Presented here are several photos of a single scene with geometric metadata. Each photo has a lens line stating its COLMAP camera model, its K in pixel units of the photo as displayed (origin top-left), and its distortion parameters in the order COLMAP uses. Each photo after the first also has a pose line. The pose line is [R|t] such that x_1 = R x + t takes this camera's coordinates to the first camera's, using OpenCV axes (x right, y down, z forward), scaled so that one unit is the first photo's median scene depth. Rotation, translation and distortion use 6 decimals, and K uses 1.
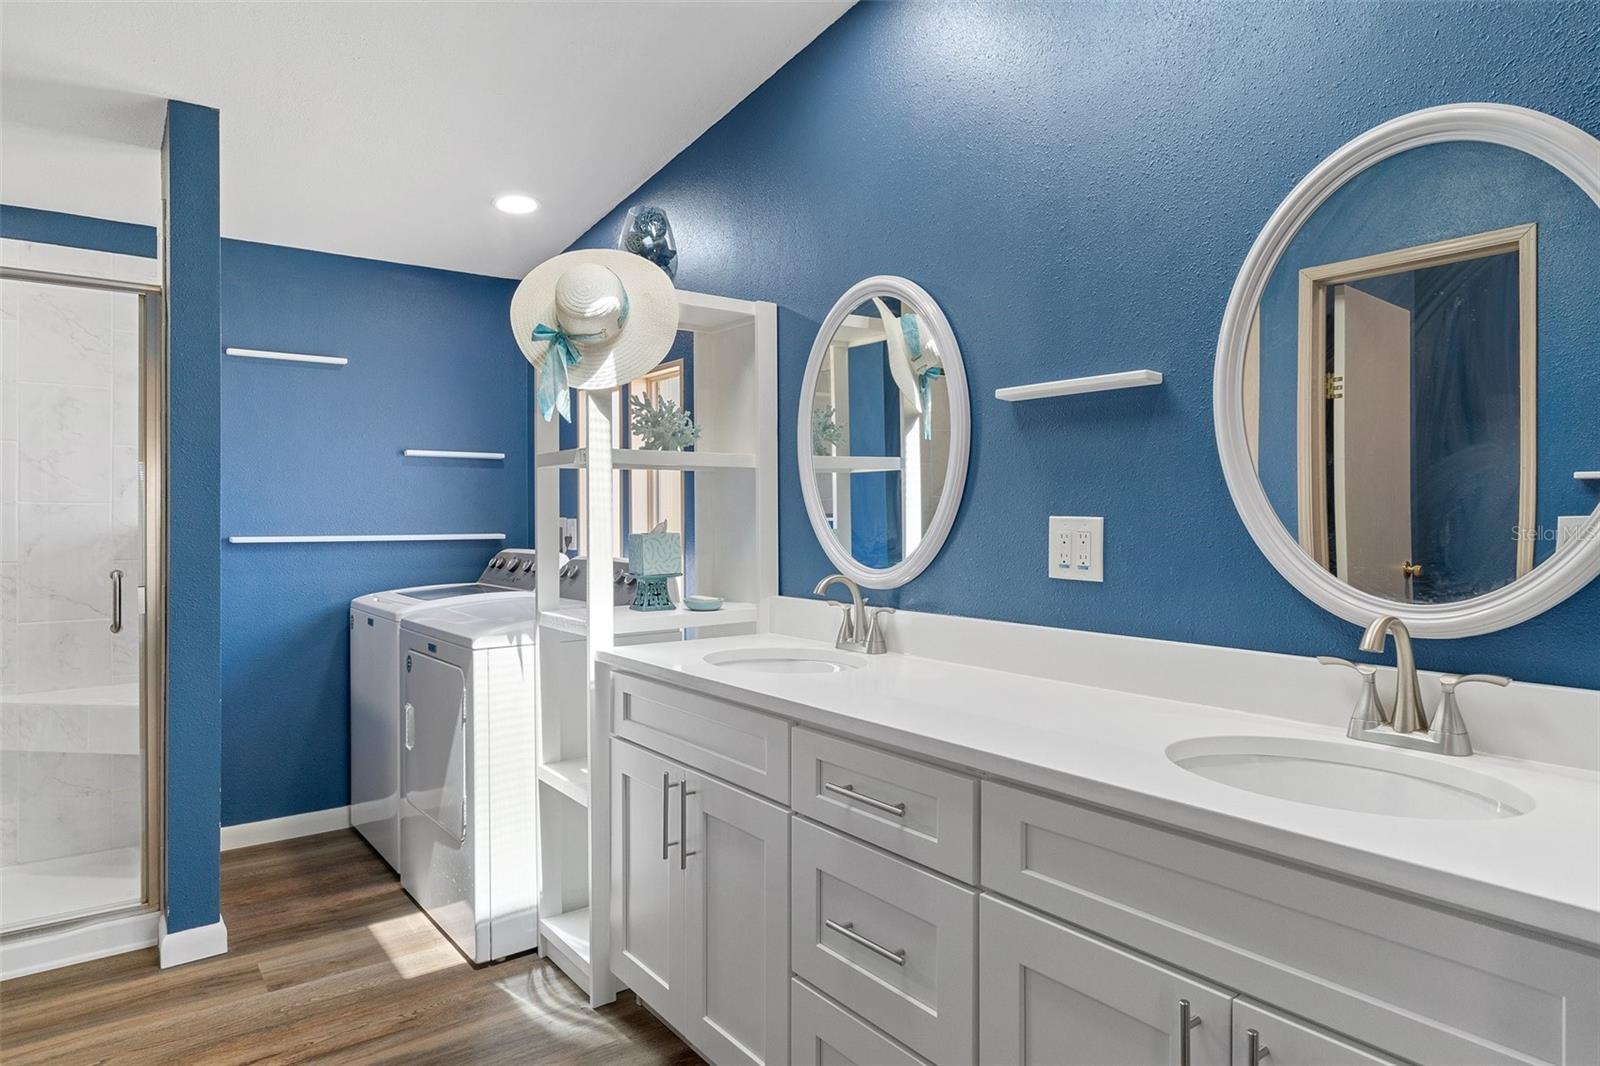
lens RADIAL K [[944.8, 0, 808.2], [0, 944.8, 517.7], [0, 0, 1]] dist [-0.006046, 0.000948]
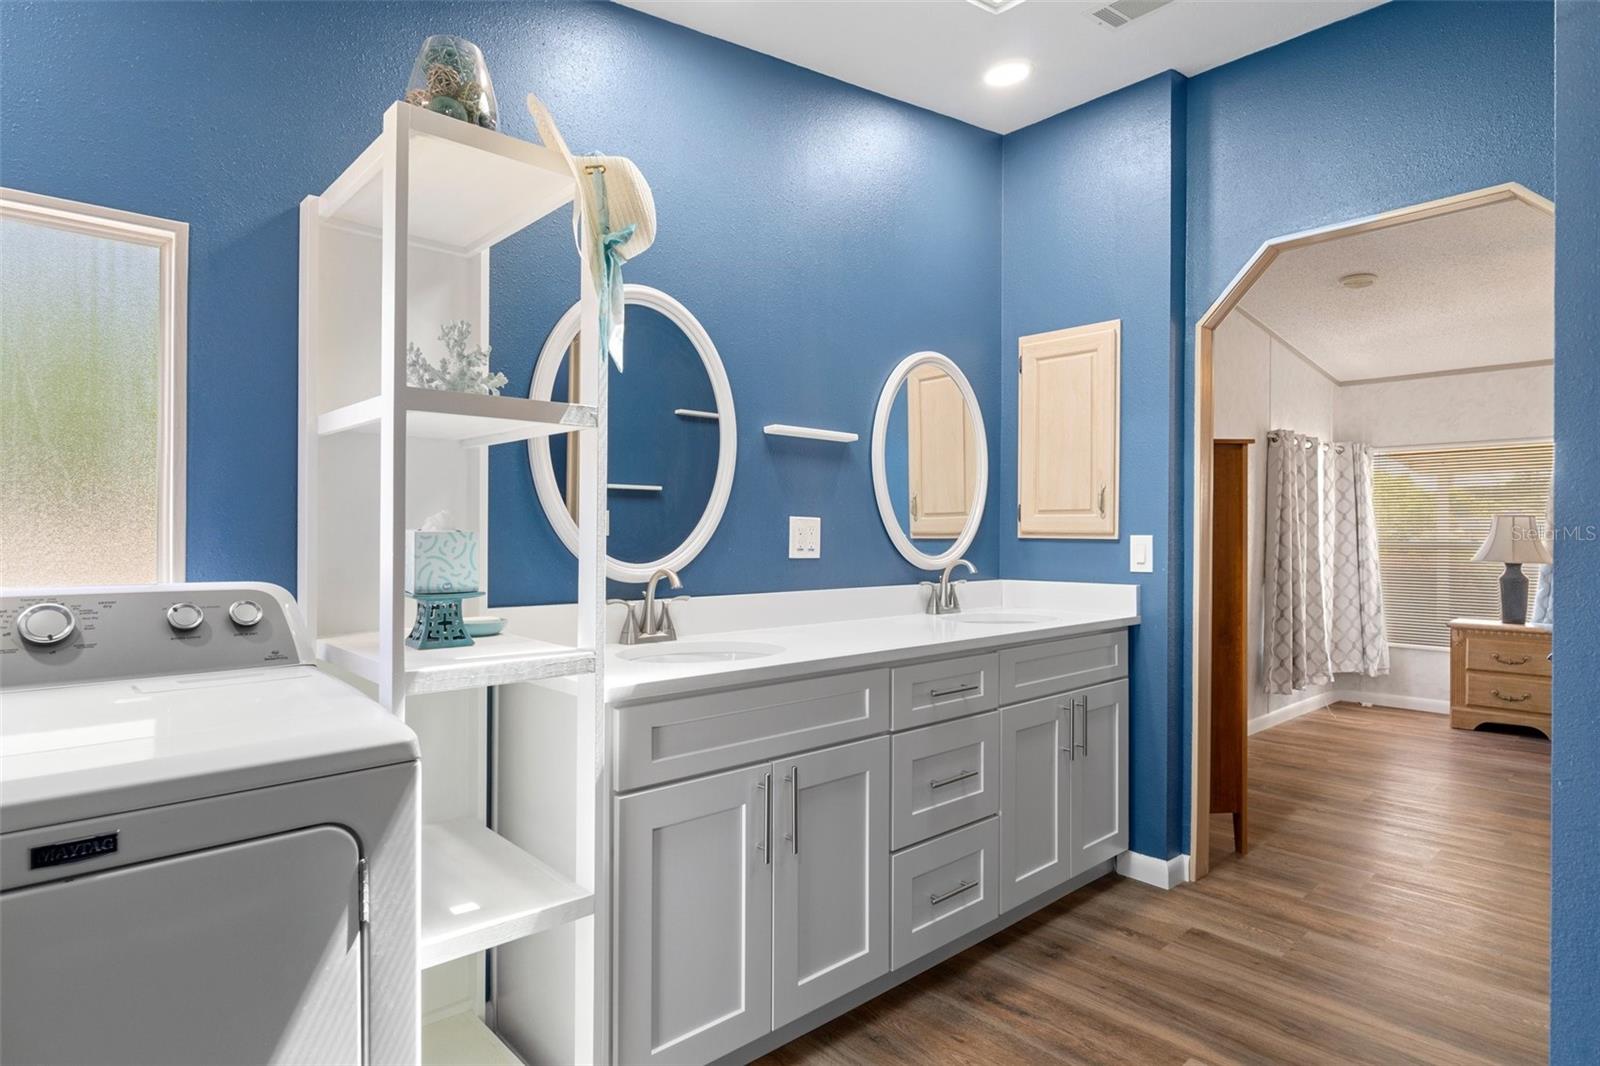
lens RADIAL K [[893.5, 0, 799.9], [0, 893.5, 528.9], [0, 0, 1]] dist [0.001389, 0.002984]
pose [[-0.103786, 0.000621, 0.994600, -0.917844], [-0.003802, 0.999992, -0.001021, 0.015435], [-0.994592, -0.003888, -0.103782, 0.910085]]
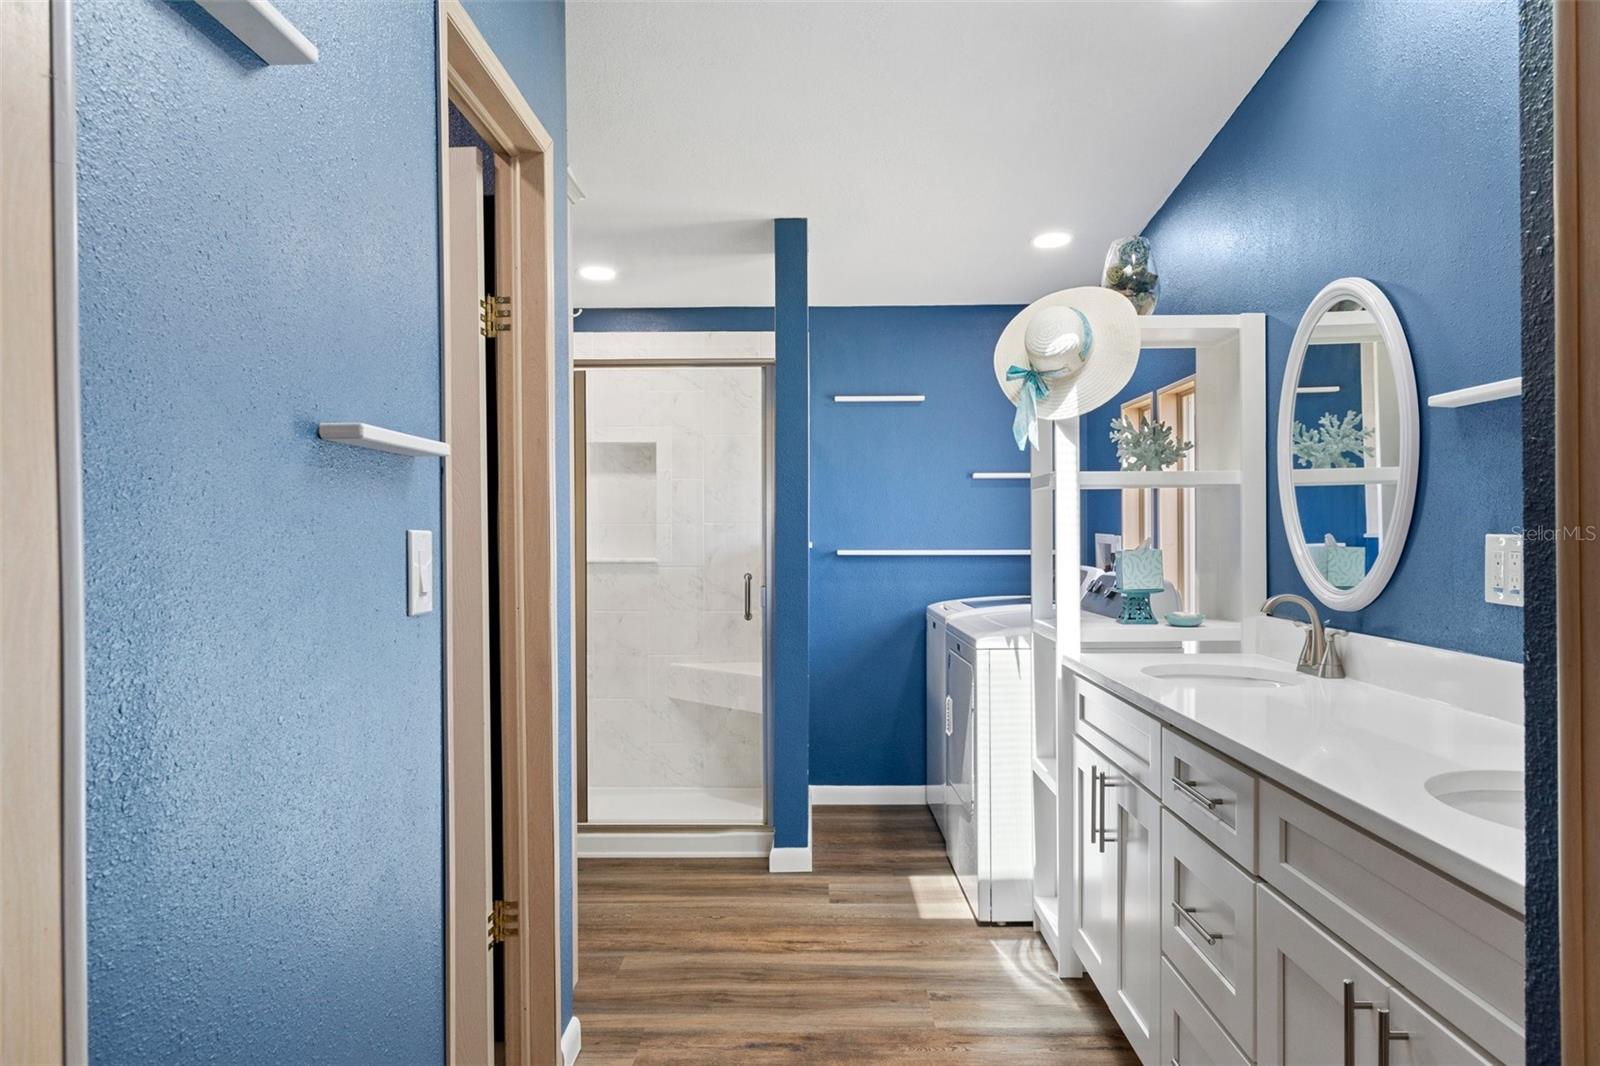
lens RADIAL K [[1040.0, 0, 795.2], [0, 1040.0, 540.9], [0, 0, 1]] dist [0.001261, 0.001739]
pose [[0.784668, 0.003561, -0.619906, 0.285291], [0.001046, 0.999974, 0.007069, -0.002117], [0.619915, -0.006196, 0.784644, -0.149592]]
